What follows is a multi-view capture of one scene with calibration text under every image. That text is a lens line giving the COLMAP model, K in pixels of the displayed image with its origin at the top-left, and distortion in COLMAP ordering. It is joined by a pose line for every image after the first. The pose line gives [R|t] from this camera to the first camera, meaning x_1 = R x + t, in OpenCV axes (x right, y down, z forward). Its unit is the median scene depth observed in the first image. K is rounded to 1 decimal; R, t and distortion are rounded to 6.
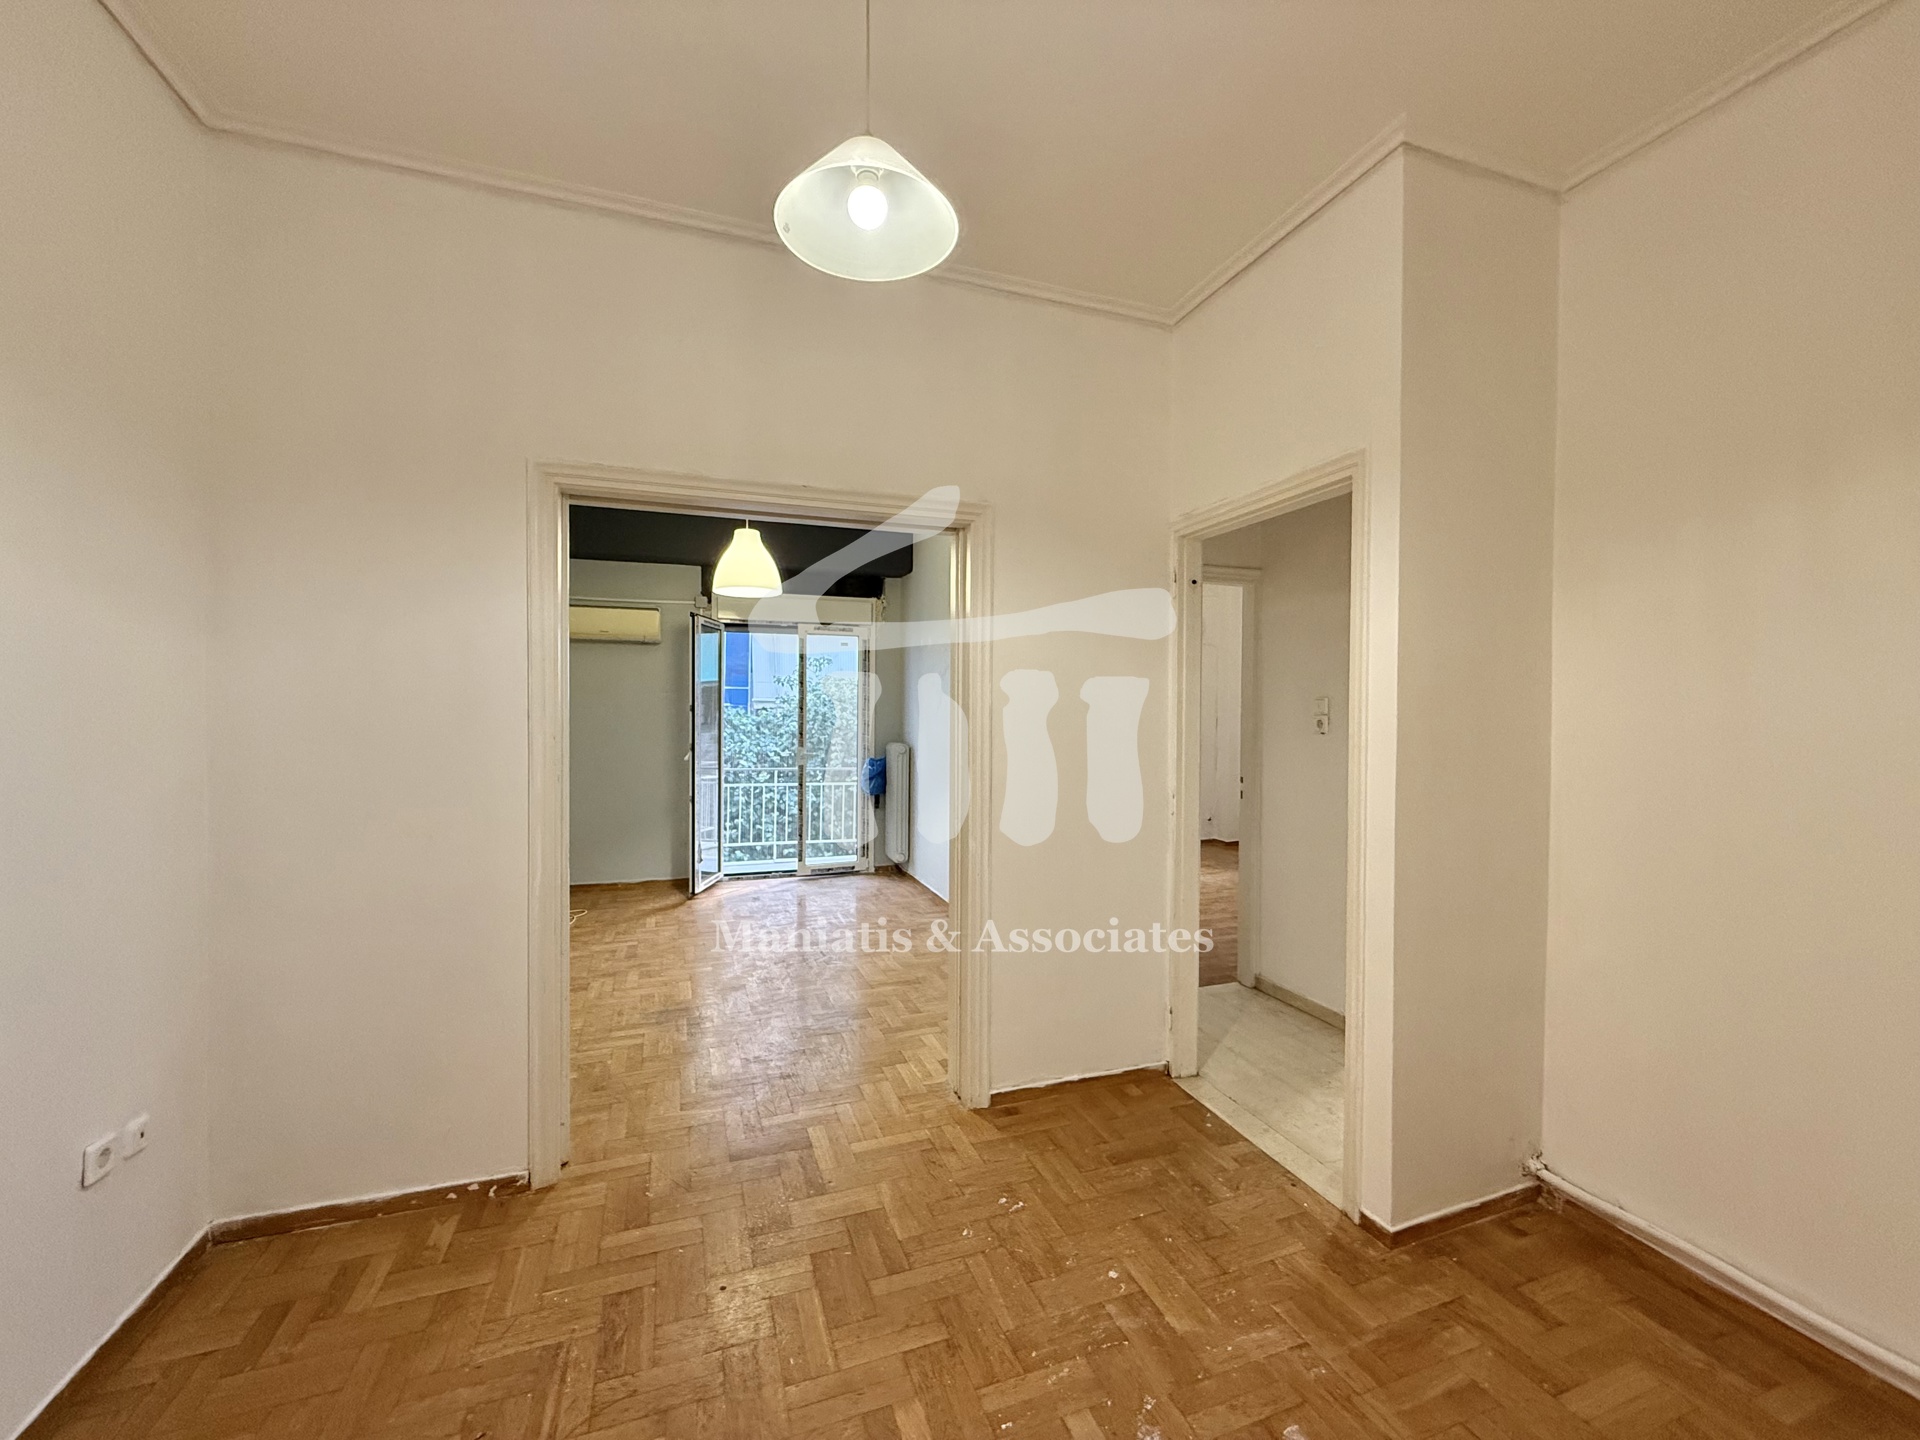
lens RADIAL K [[764.3, 0, 955.5], [0, 764.3, 718.3], [0, 0, 1]] dist [-0.000872, 0.000181]
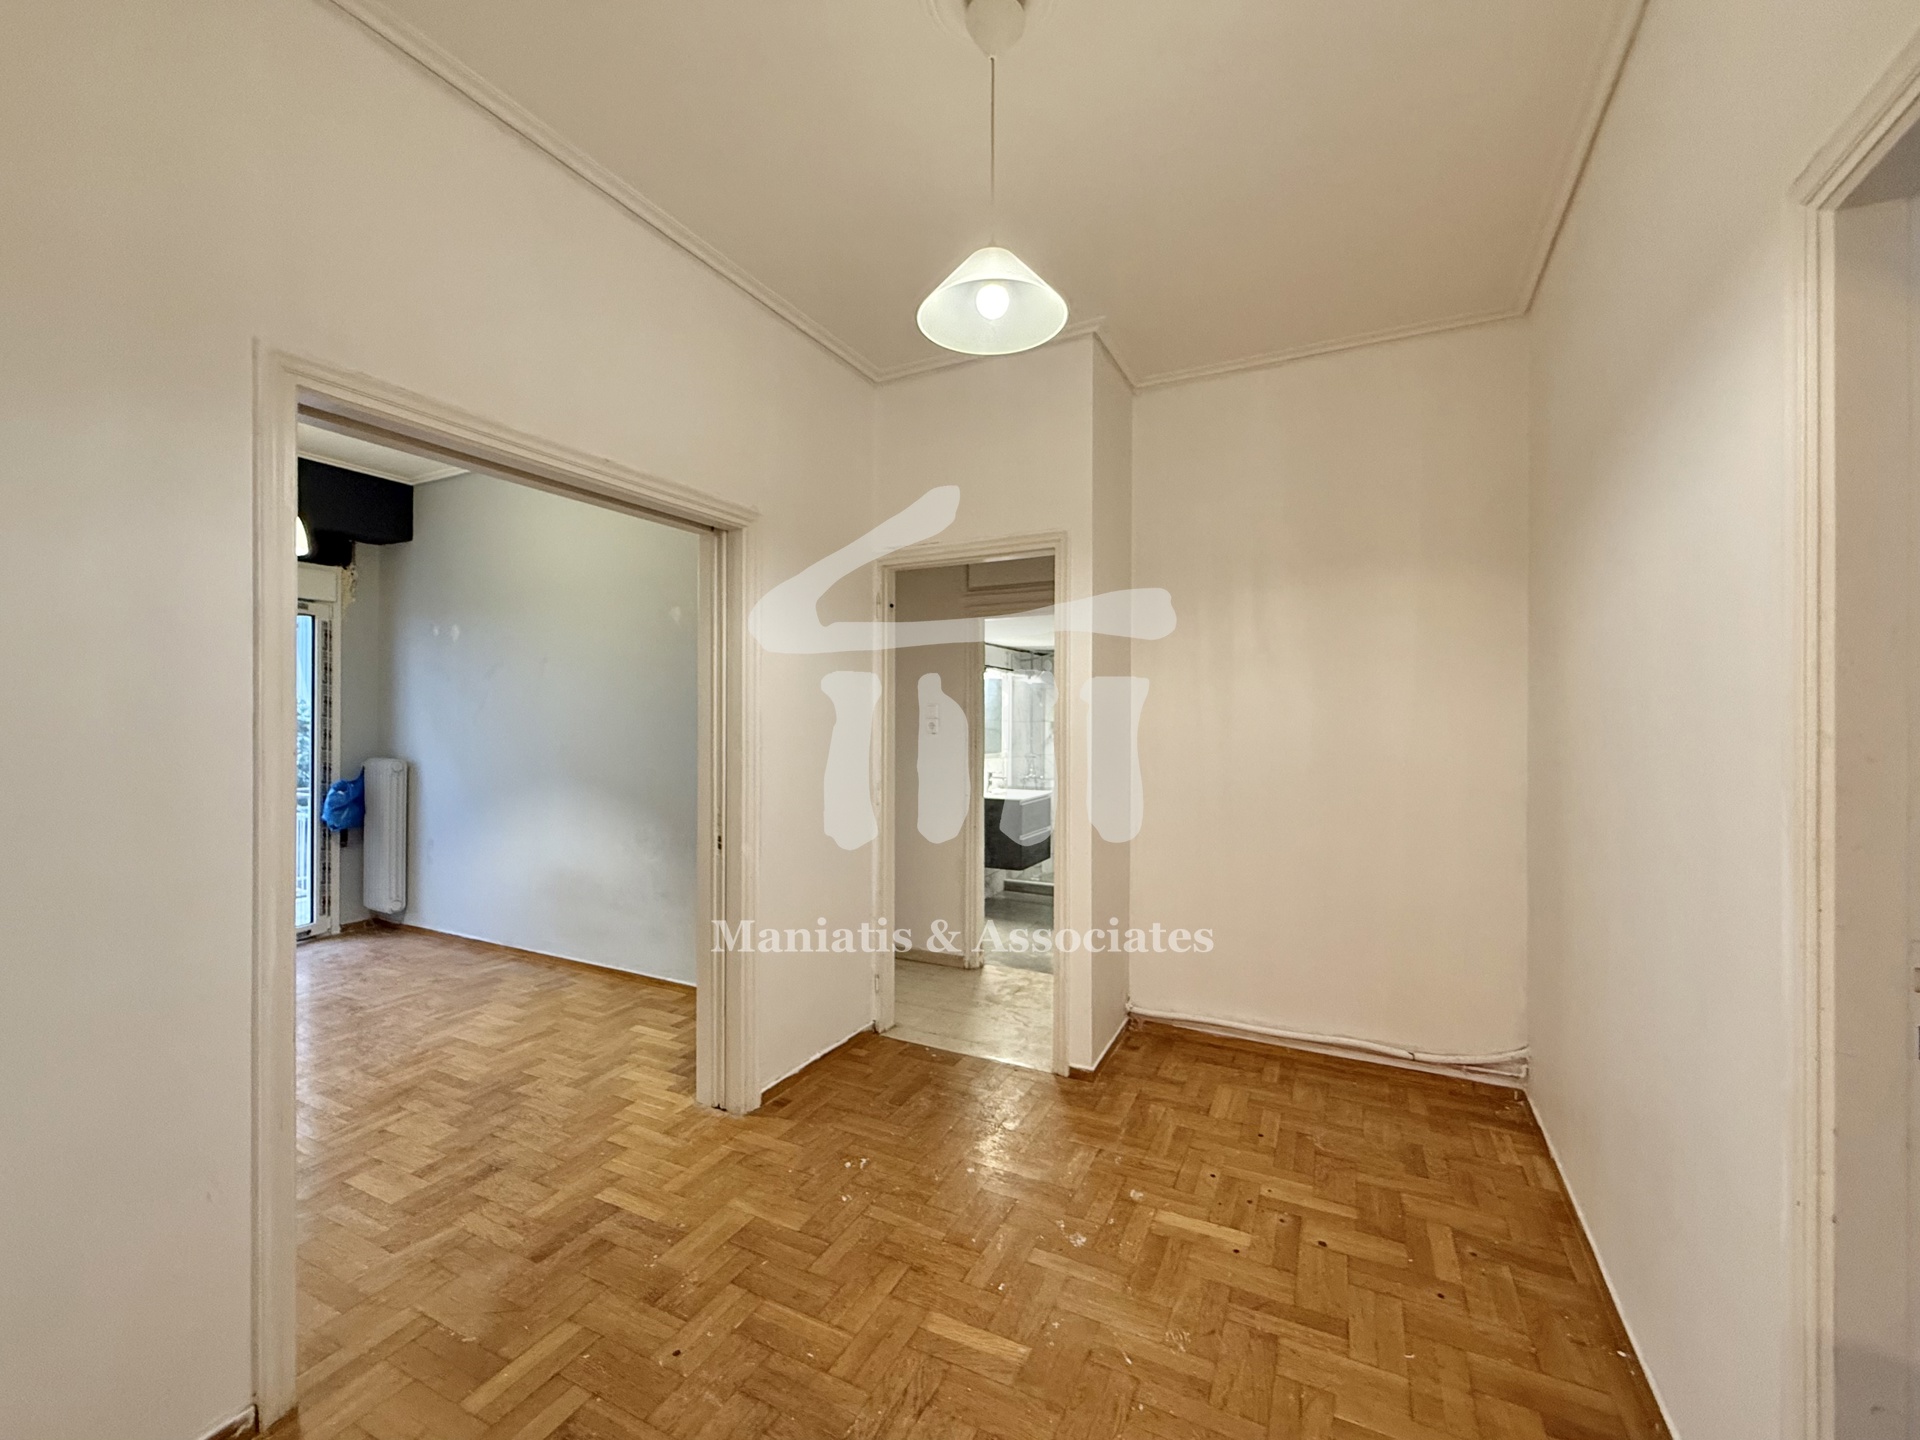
lens RADIAL K [[764.3, 0, 970.1], [0, 764.3, 720.3], [0, 0, 1]] dist [-0.000872, 0.000181]
pose [[0.722733, -0.004872, 0.691110, -0.436492], [0.009585, 0.999950, -0.002974, 0.002506], [-0.691060, 0.008774, 0.722744, 0.069984]]
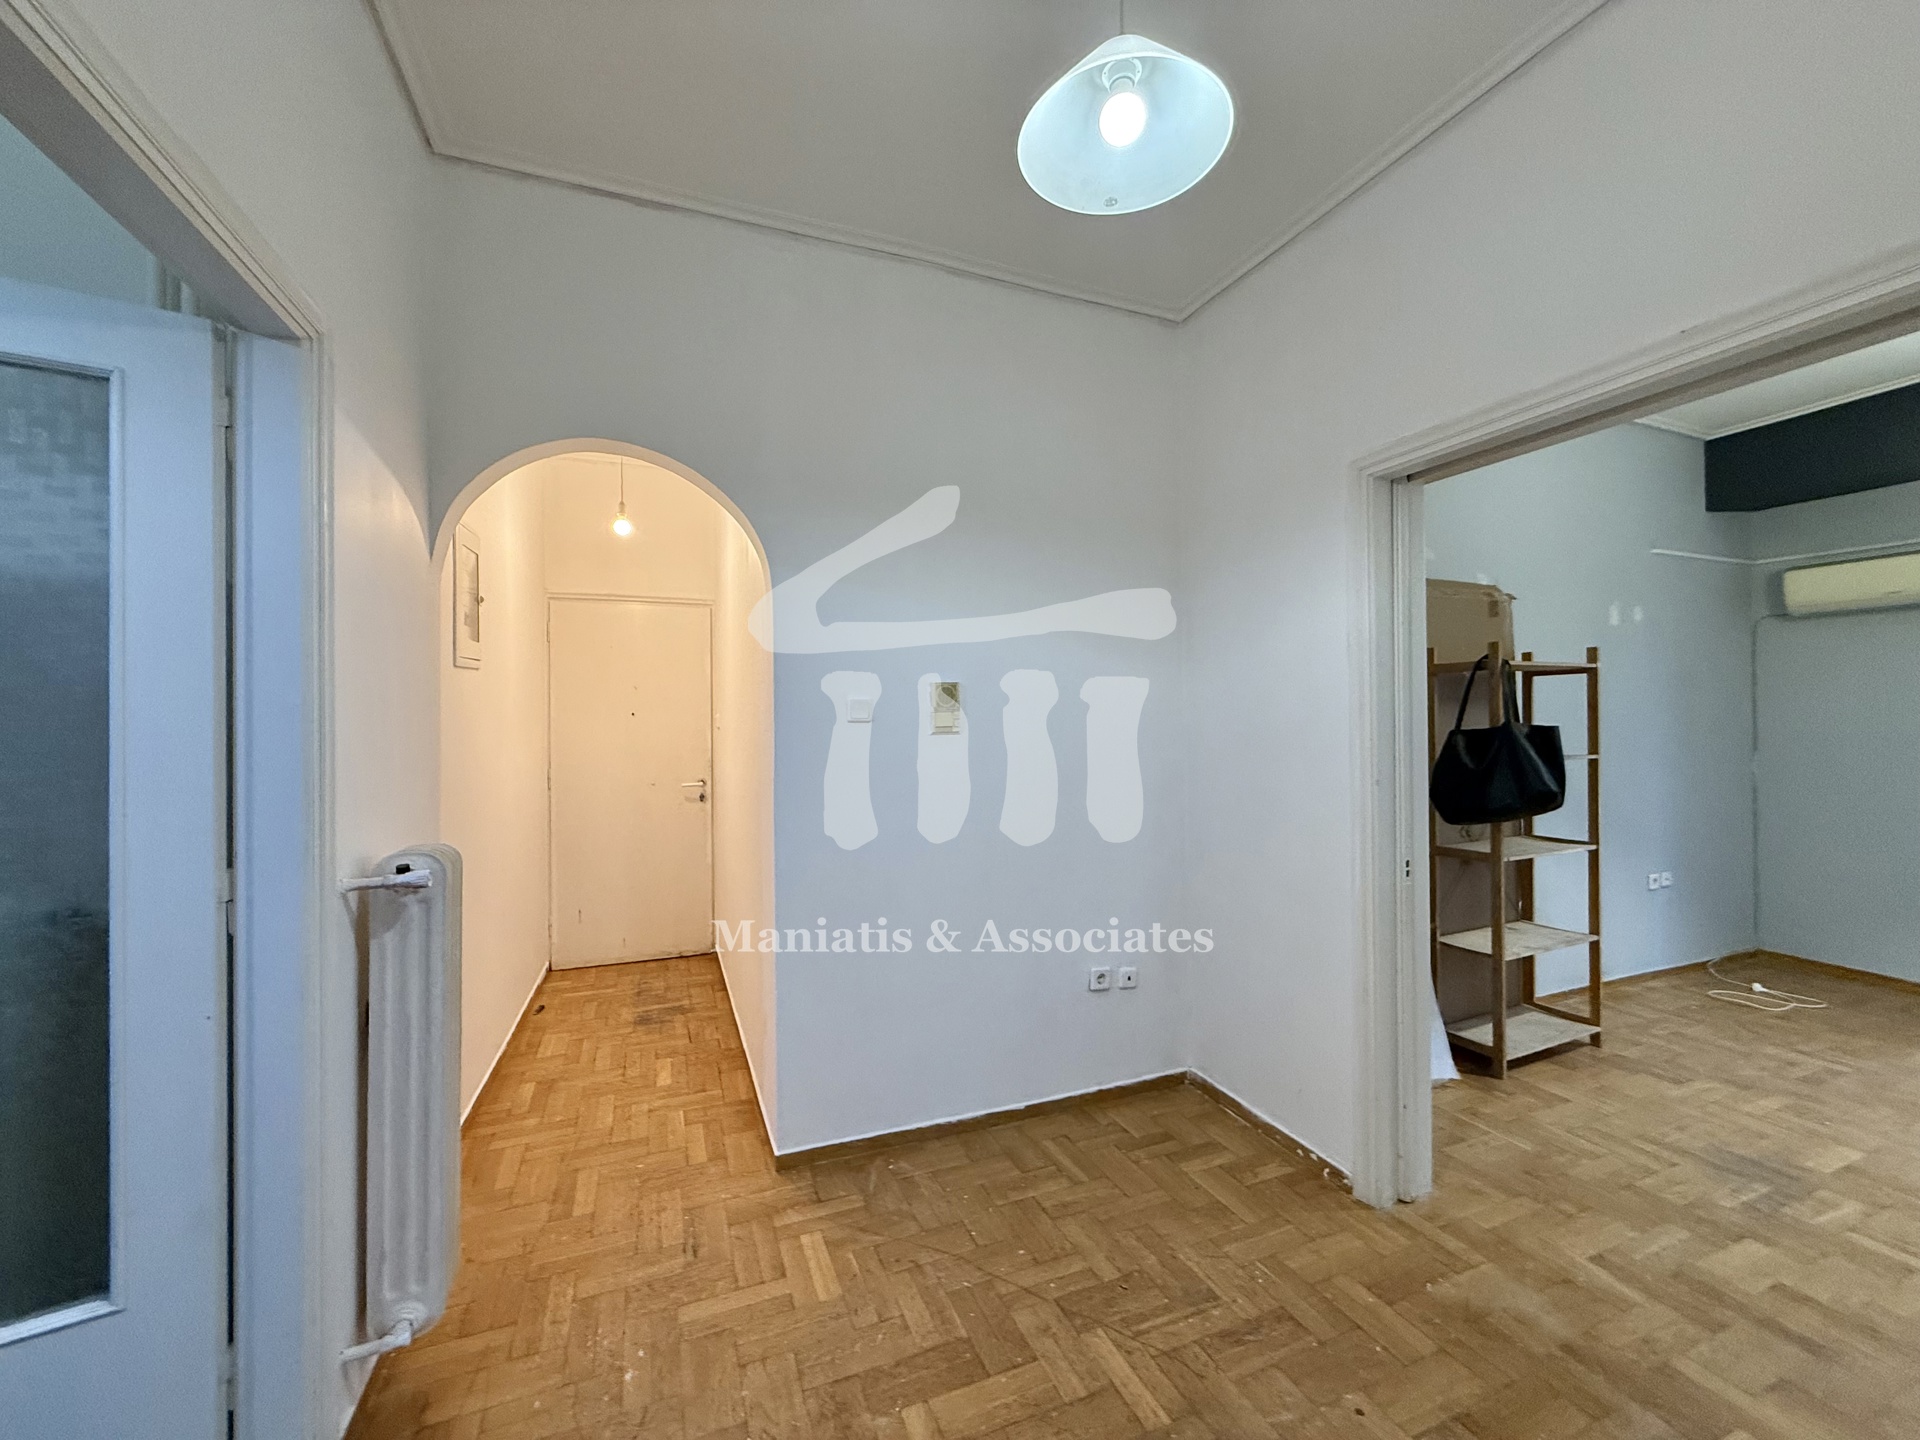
lens RADIAL K [[764.3, 0, 955.5], [0, 764.3, 718.6], [0, 0, 1]] dist [-0.000872, 0.000181]
pose [[0.036287, -0.010434, -0.999287, 0.335529], [-0.004553, 0.999933, -0.010606, 0.009536], [0.999331, 0.004935, 0.036237, 0.355508]]
